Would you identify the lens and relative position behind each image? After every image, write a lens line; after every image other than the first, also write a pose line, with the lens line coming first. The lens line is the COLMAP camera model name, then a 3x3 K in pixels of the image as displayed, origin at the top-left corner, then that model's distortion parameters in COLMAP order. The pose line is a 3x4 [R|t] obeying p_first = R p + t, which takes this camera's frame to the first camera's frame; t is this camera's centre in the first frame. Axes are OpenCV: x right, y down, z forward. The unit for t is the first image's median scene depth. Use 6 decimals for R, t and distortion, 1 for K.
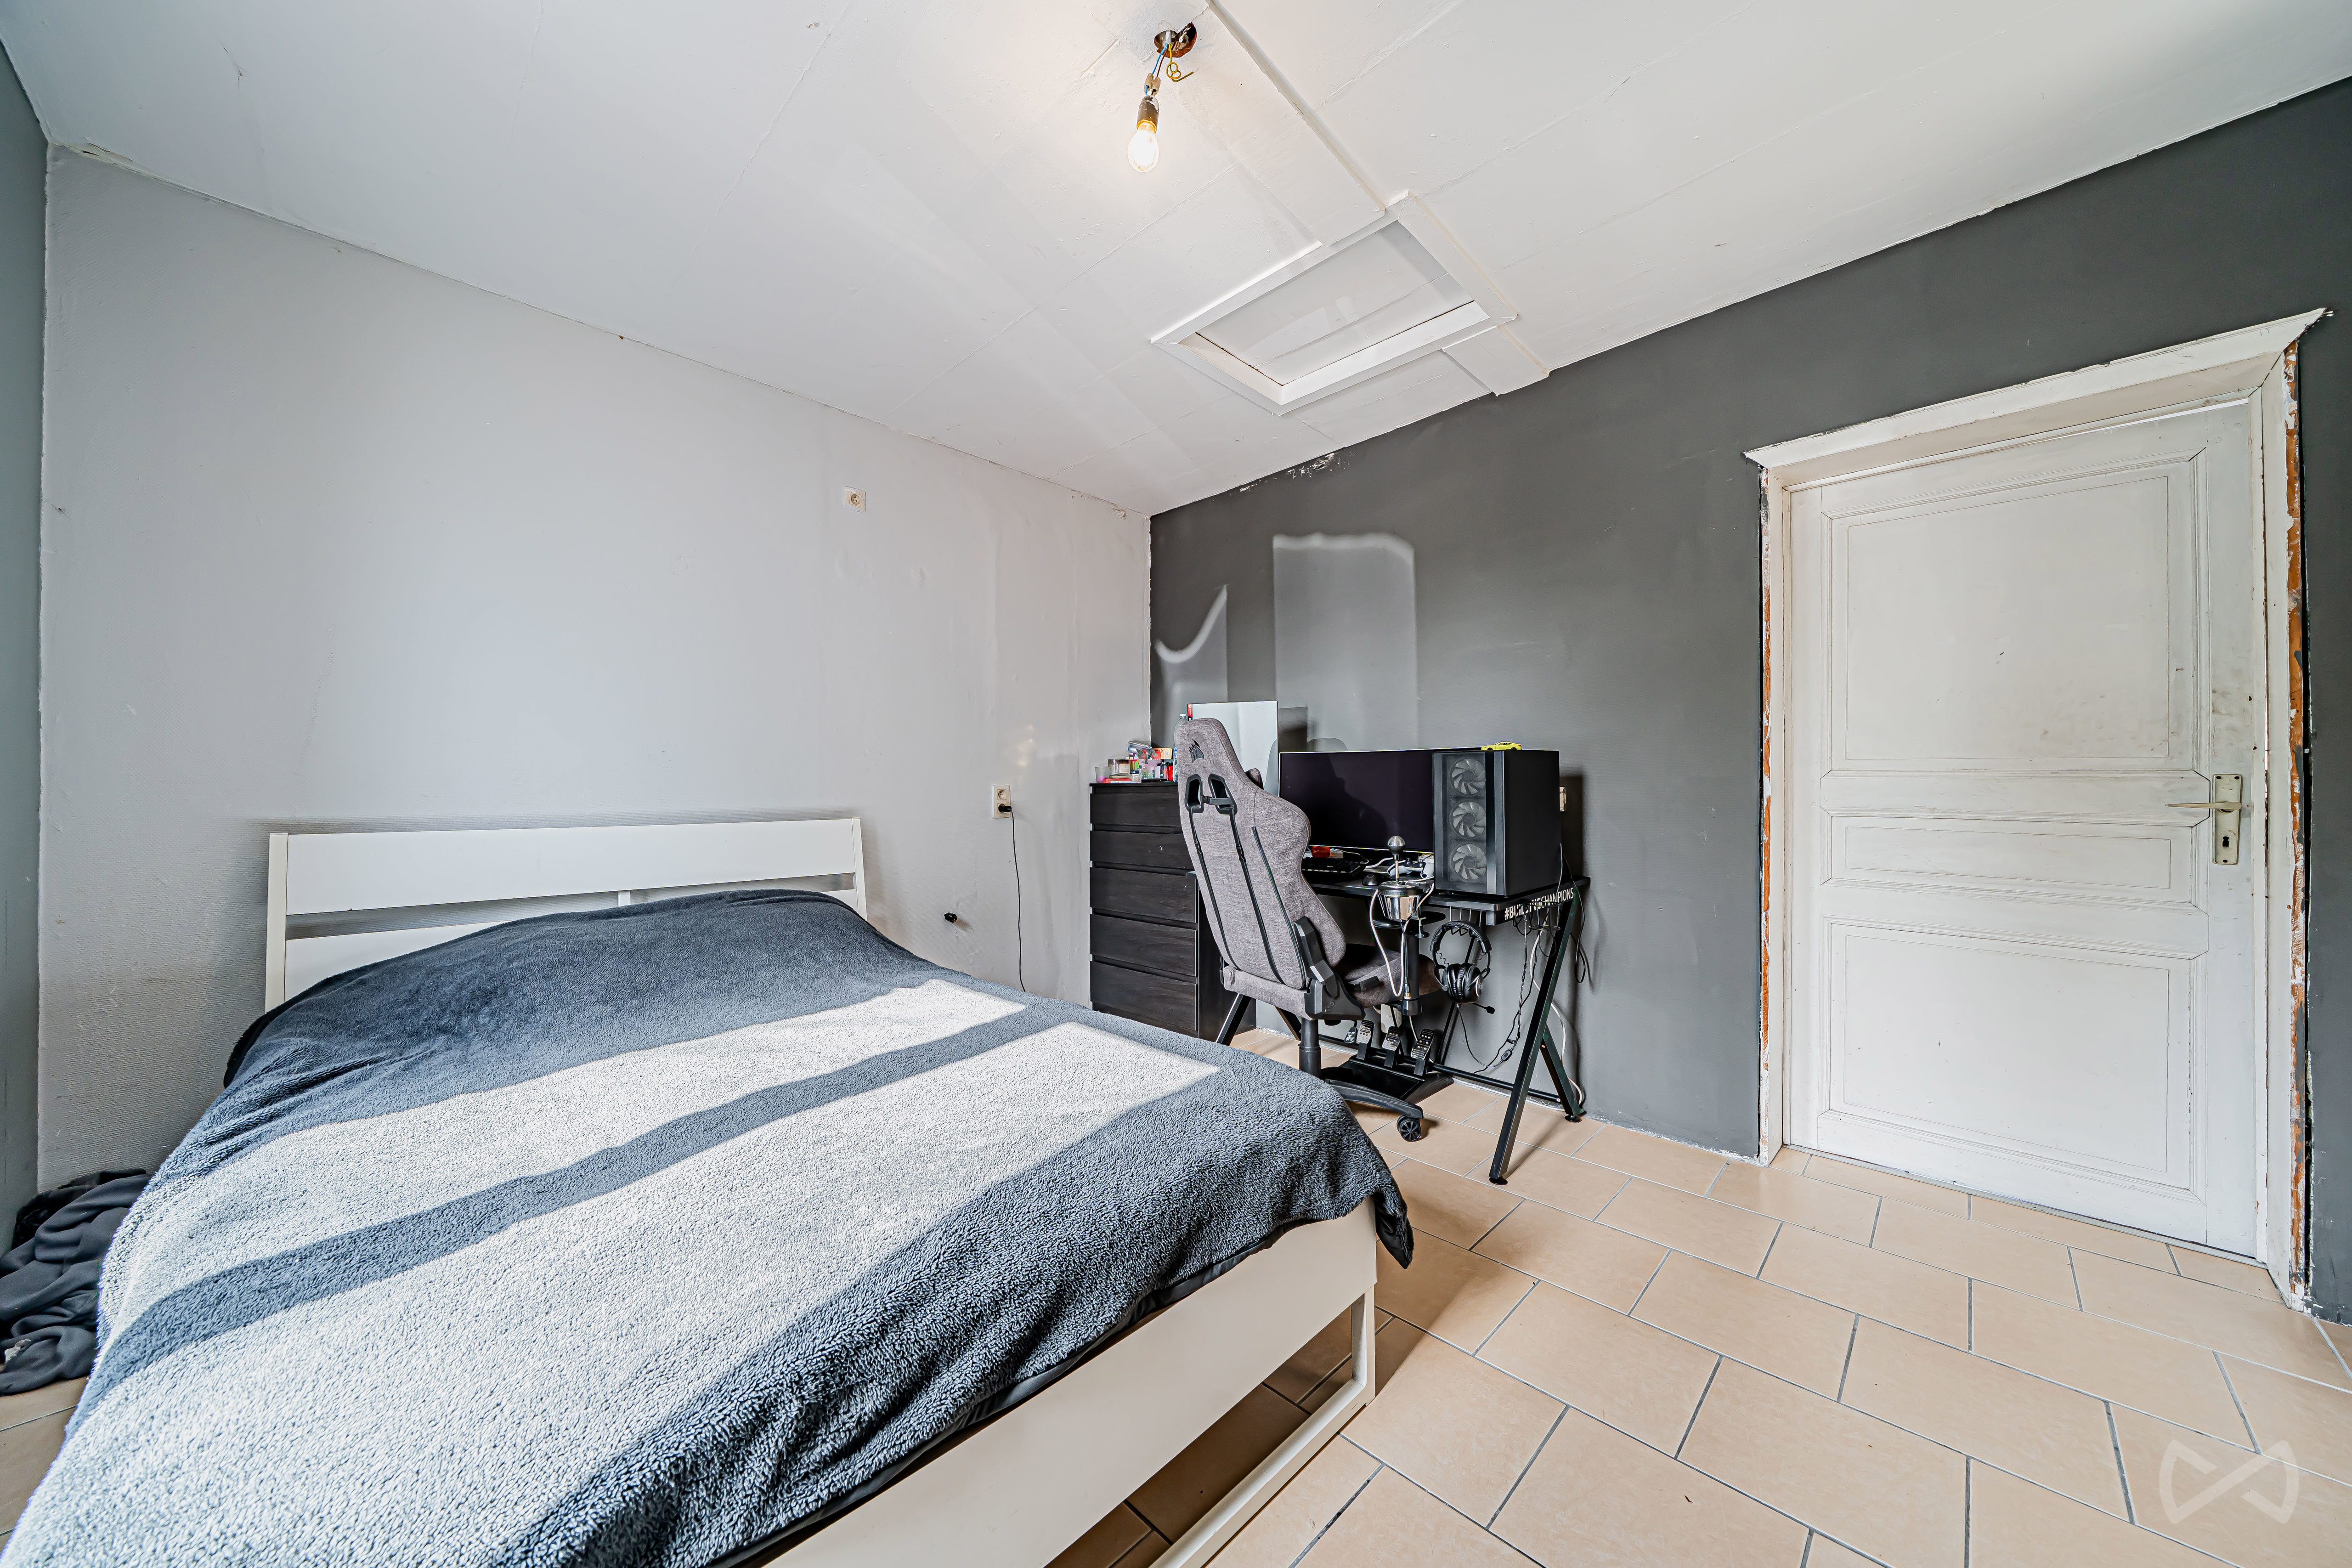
lens RADIAL K [[813.2, 0, 1174.7], [0, 813.2, 788.3], [0, 0, 1]] dist [-0.006429, 0.000416]
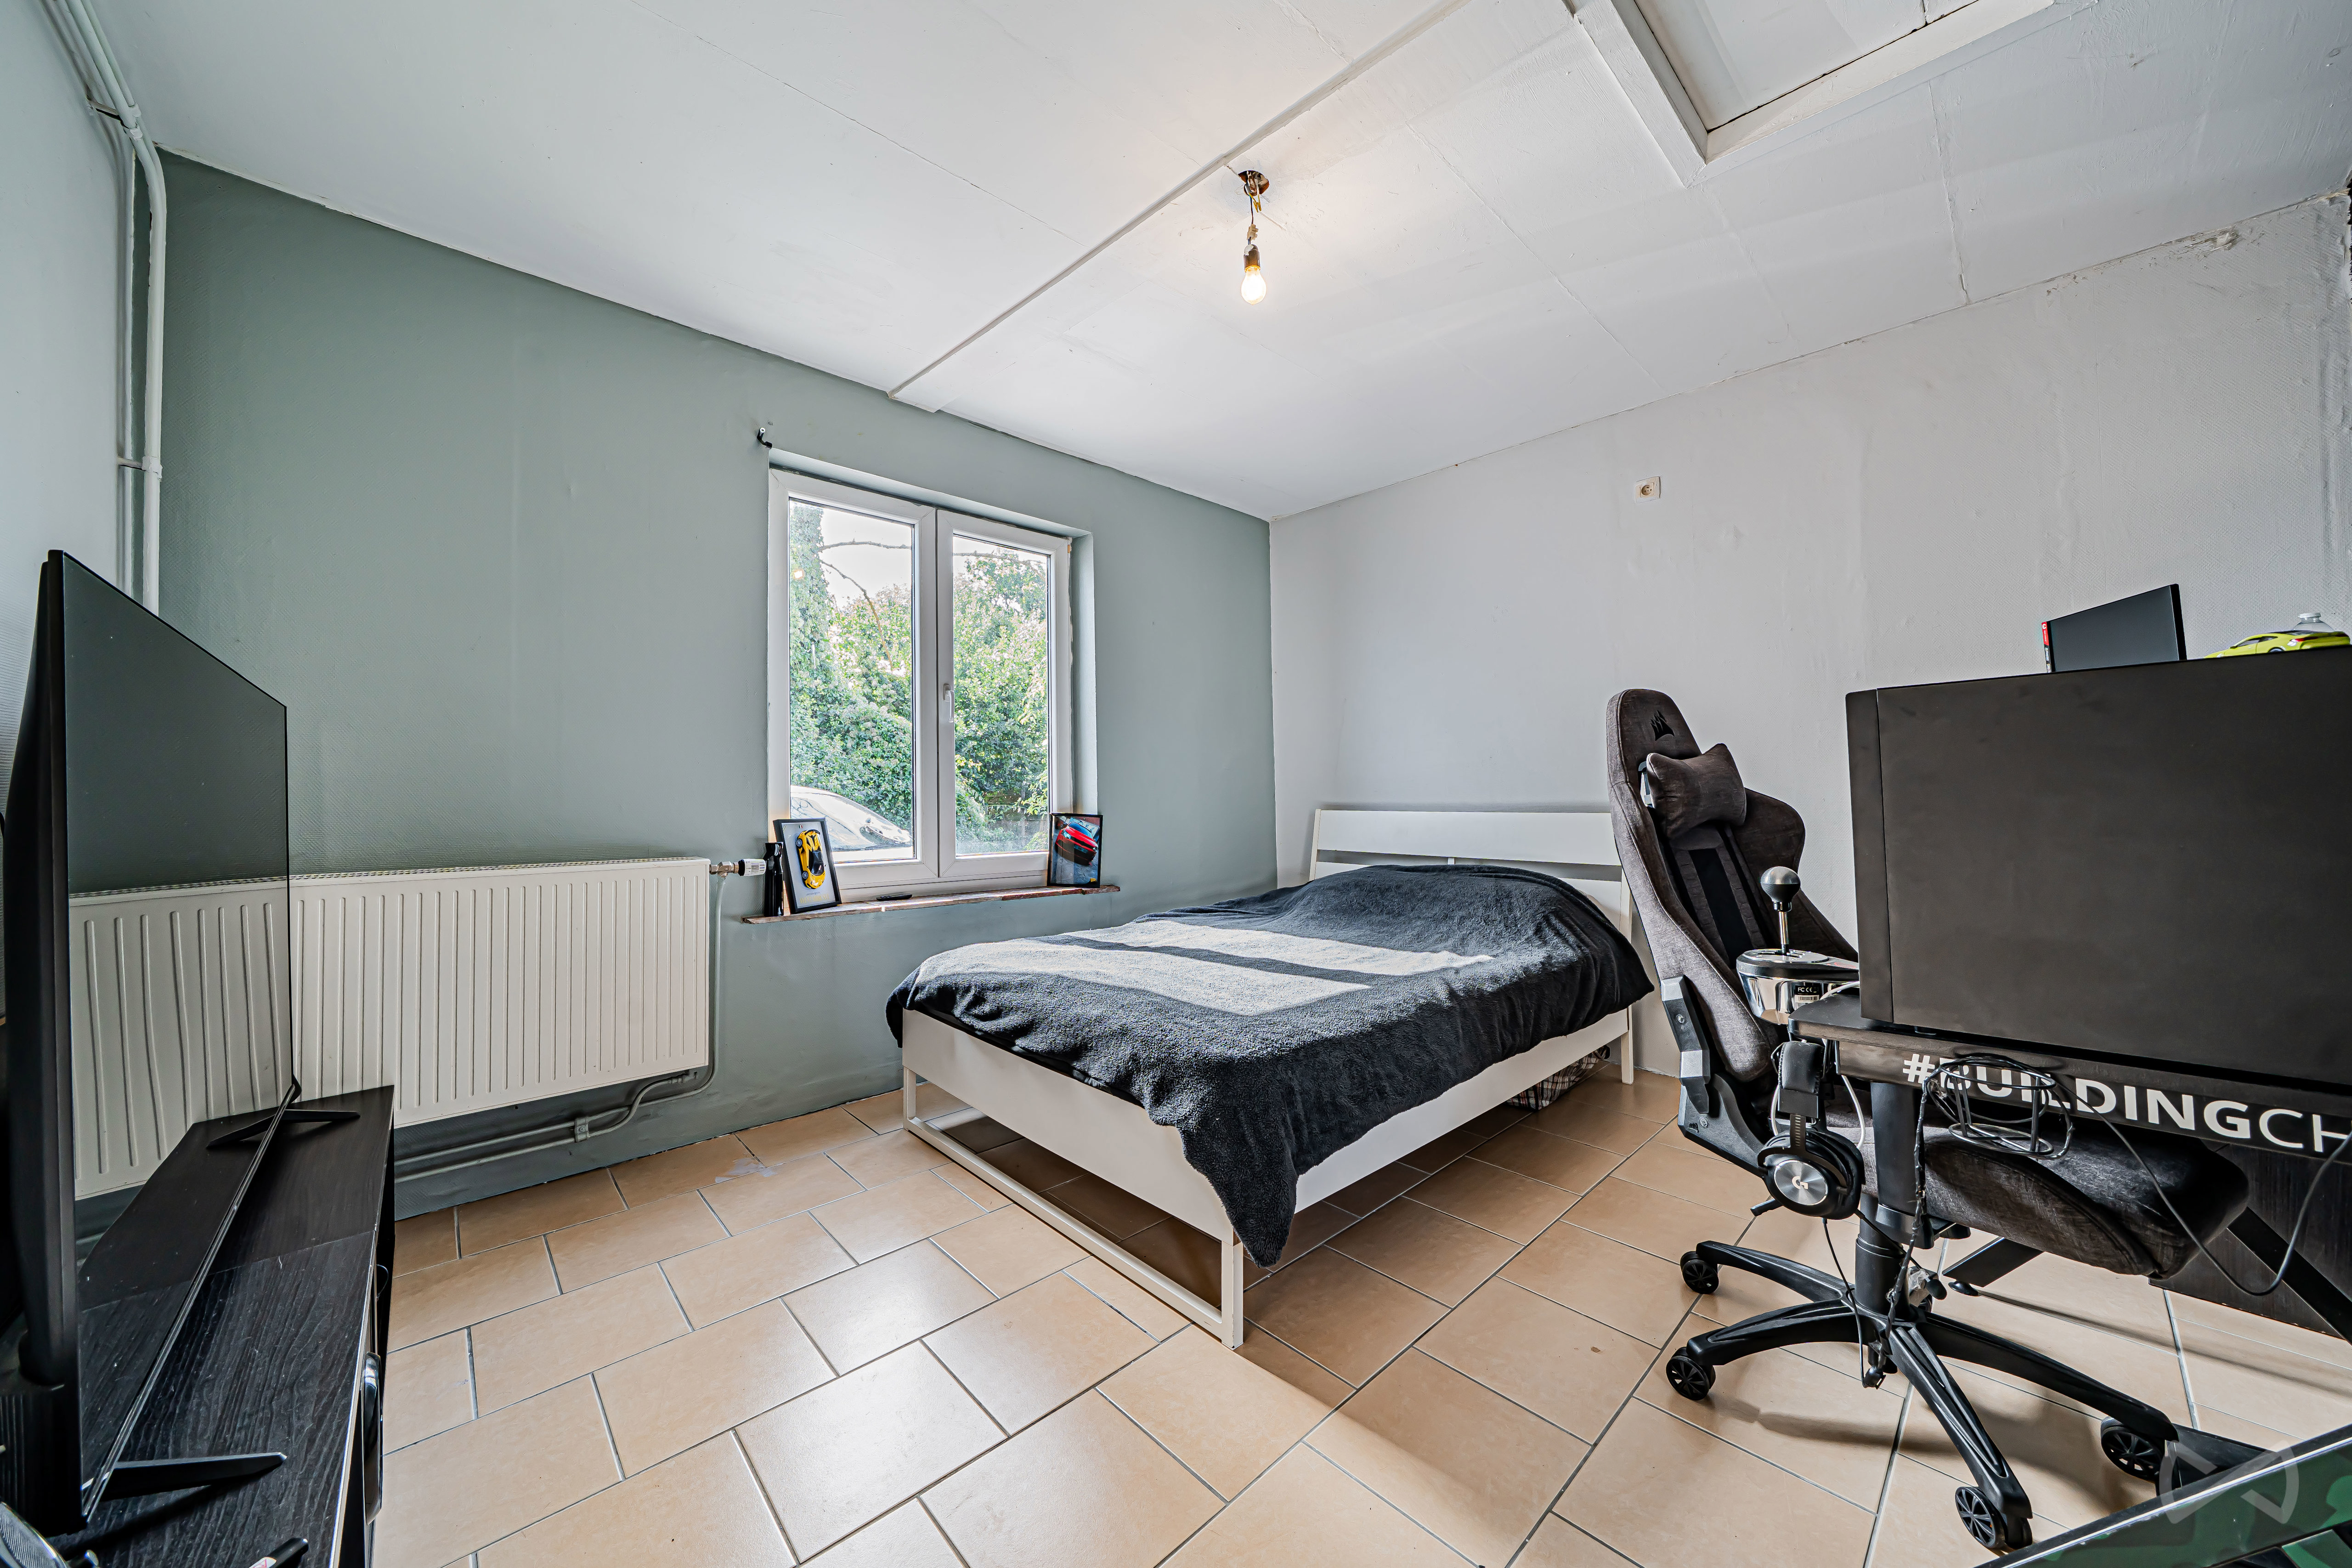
lens RADIAL K [[813.2, 0, 1174.1], [0, 813.2, 786.9], [0, 0, 1]] dist [-0.006429, 0.000416]
pose [[-0.046165, -0.004614, -0.998923, 1.439021], [0.017667, 0.999829, -0.005435, 0.005758], [0.998778, -0.017899, -0.046076, 1.063269]]
